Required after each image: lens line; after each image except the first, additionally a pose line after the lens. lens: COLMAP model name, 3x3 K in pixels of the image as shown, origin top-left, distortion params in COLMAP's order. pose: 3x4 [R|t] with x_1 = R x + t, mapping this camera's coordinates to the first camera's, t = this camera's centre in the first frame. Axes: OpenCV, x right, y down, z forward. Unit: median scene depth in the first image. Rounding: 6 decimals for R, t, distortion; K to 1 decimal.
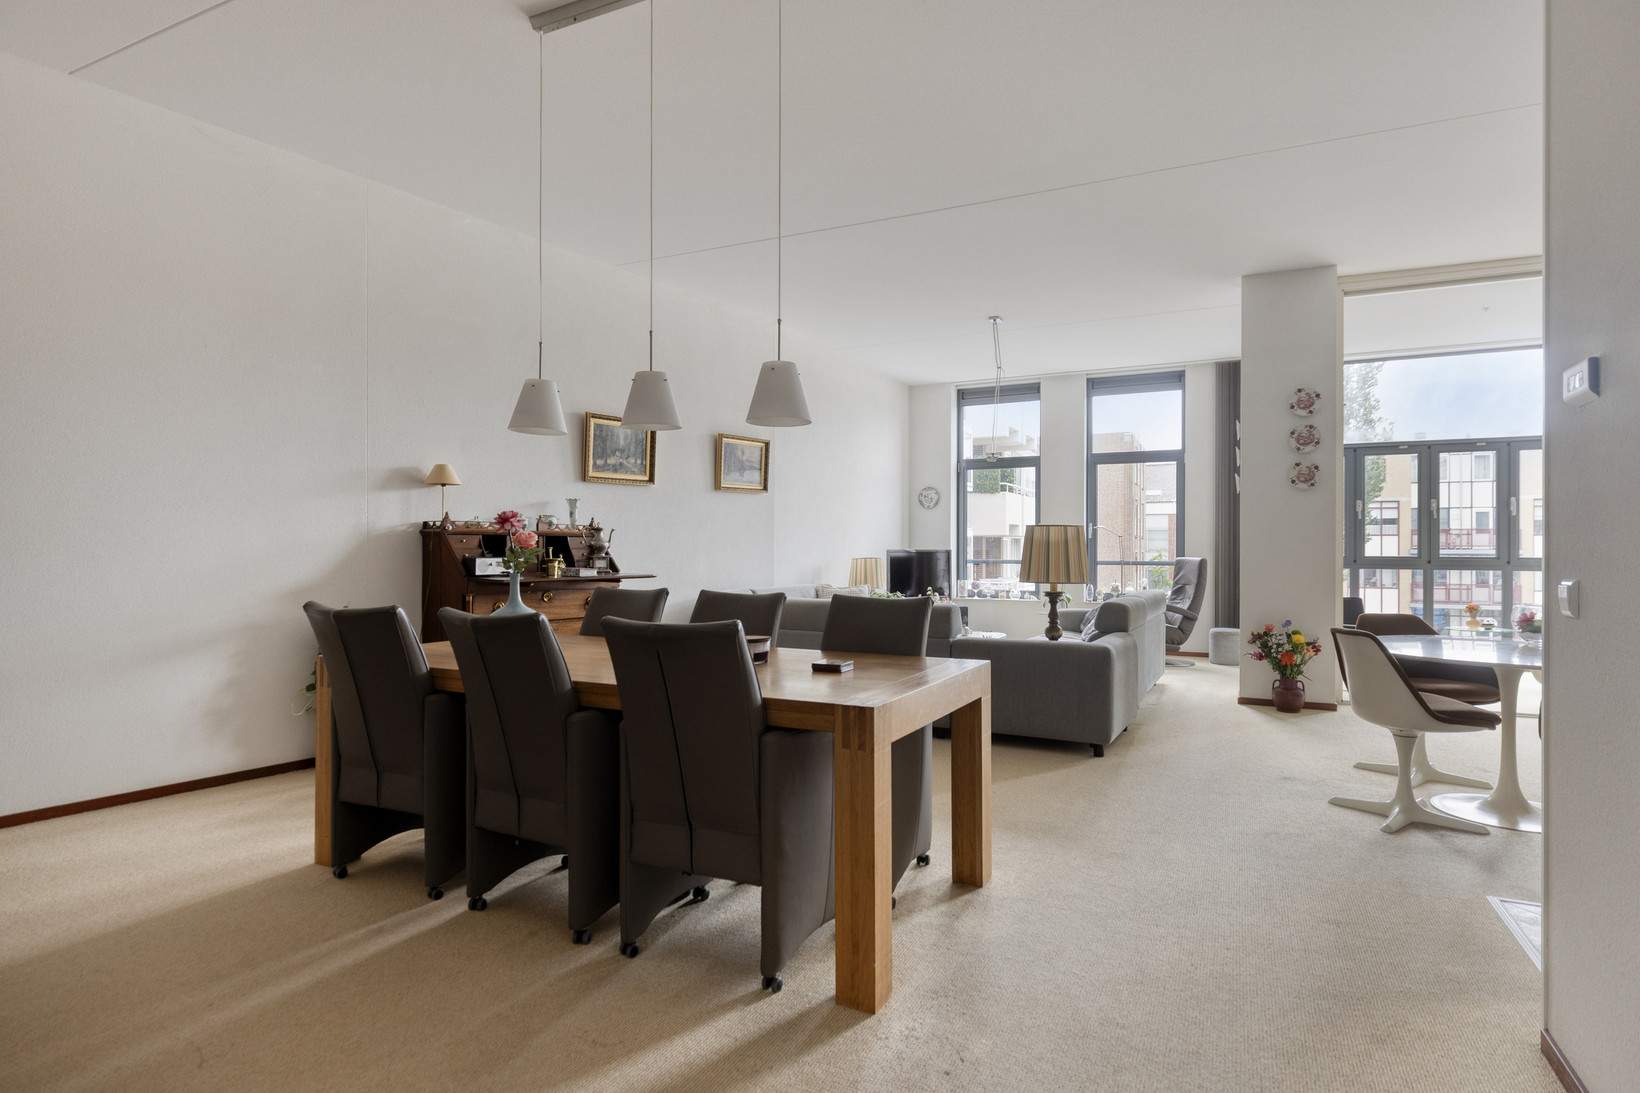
lens RADIAL K [[879.3, 0, 823.5], [0, 879.3, 553.9], [0, 0, 1]] dist [-0.002337, 0.000276]
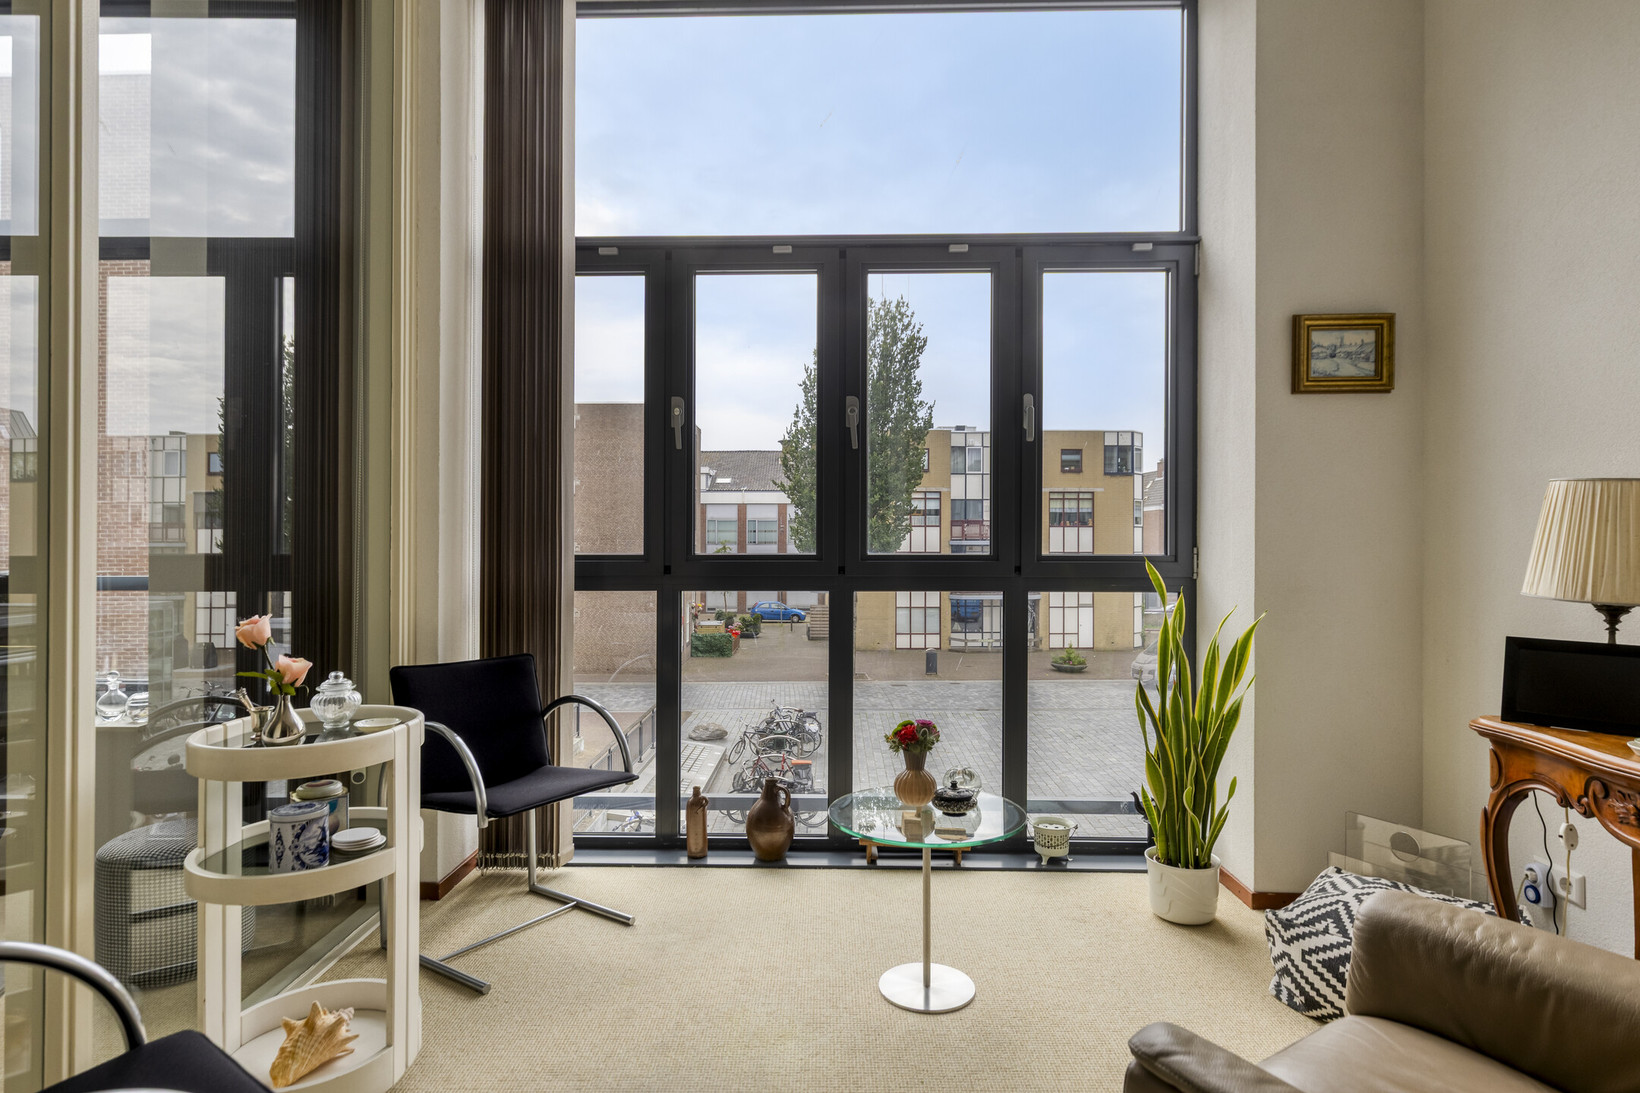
lens RADIAL K [[879.3, 0, 821.5], [0, 879.3, 547.1], [0, 0, 1]] dist [-0.002337, 0.000276]
pose [[0.910177, -0.000643, 0.414218, 0.134639], [0.000035, 0.999999, 0.001476, 0.000237], [-0.414219, -0.001329, 0.910176, 0.170260]]
